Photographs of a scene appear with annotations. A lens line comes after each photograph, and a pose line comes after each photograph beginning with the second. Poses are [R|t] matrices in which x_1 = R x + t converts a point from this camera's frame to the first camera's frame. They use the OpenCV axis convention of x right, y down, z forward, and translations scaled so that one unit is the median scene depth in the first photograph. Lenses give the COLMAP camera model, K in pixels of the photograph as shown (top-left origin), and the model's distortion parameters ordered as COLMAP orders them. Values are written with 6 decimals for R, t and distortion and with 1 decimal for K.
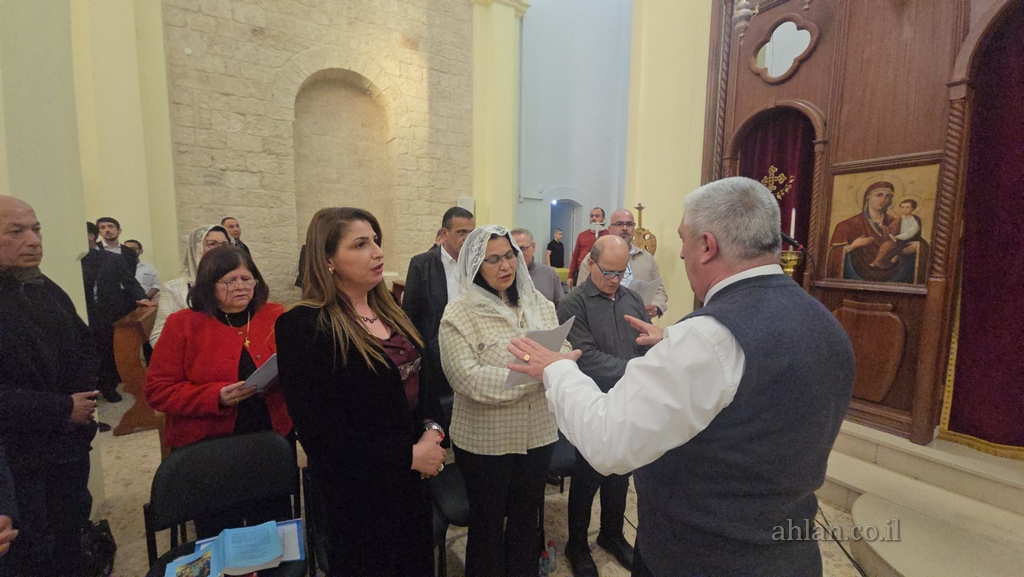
lens RADIAL K [[414.7, 0, 509.1], [0, 414.7, 289.5], [0, 0, 1]] dist [-0.000918, -0.000763]
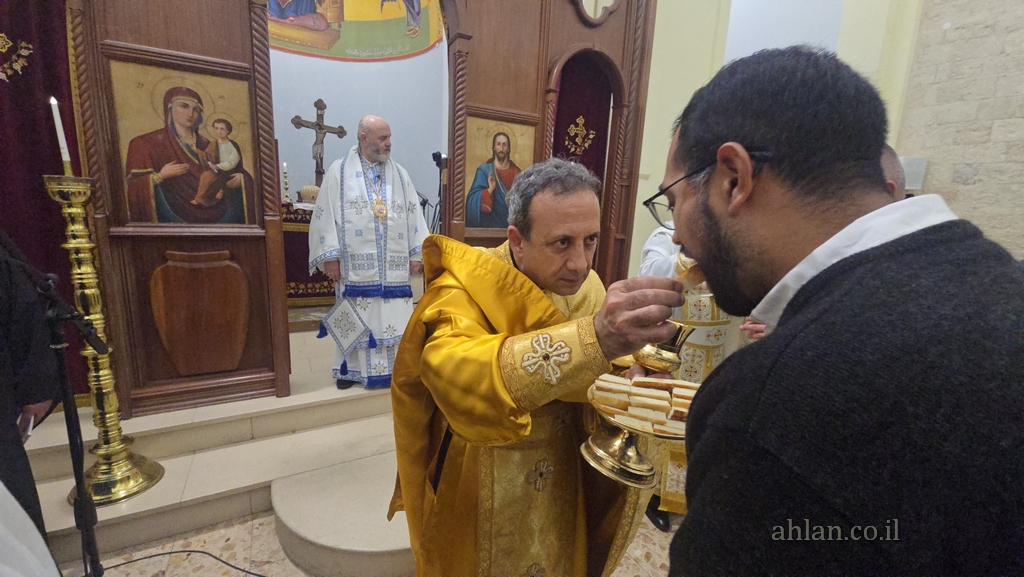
lens RADIAL K [[407.7, 0, 506.2], [0, 407.7, 289.9], [0, 0, 1]] dist [0.012878, -0.013525]
pose [[0.048024, -0.199275, 0.978766, 0.068631], [0.065067, 0.978440, 0.196016, -0.005550], [-0.996725, 0.054272, 0.059955, 0.196306]]
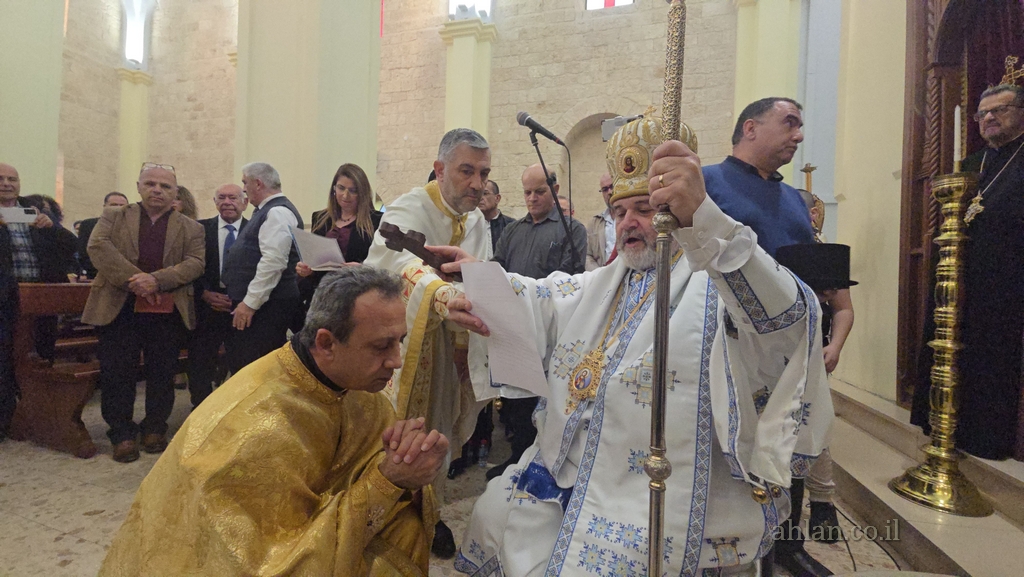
lens RADIAL K [[411.9, 0, 507.6], [0, 411.9, 289.2], [0, 0, 1]] dist [0.017245, -0.012536]
pose [[0.679044, 0.021287, -0.733789, 0.348818], [-0.106559, 0.991851, -0.069836, 0.094118], [0.726323, 0.125613, 0.675778, 0.075586]]
